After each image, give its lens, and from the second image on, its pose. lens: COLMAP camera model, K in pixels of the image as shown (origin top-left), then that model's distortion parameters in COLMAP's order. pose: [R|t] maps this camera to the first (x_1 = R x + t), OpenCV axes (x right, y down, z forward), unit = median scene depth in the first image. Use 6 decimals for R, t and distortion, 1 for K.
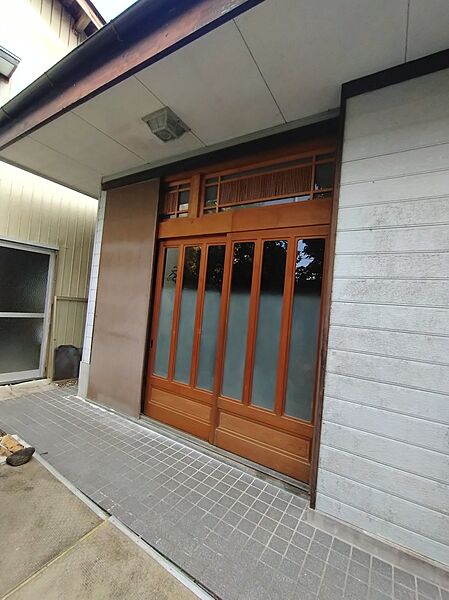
lens RADIAL K [[270.0, 0, 223.0], [0, 270.0, 296.1], [0, 0, 1]] dist [0.002156, -0.002791]
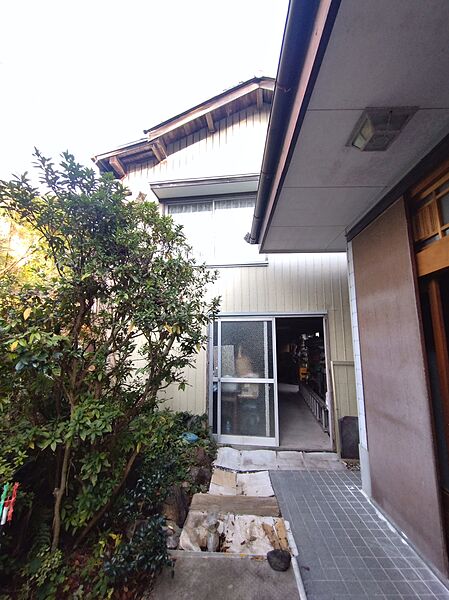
lens RADIAL K [[270.0, 0, 224.2], [0, 270.0, 298.6], [0, 0, 1]] dist [0.002156, -0.002791]
pose [[0.495103, -0.225467, -0.839070, 0.081972], [0.068317, 0.972854, -0.221105, -0.047865], [0.866144, 0.052147, 0.497066, 0.264963]]
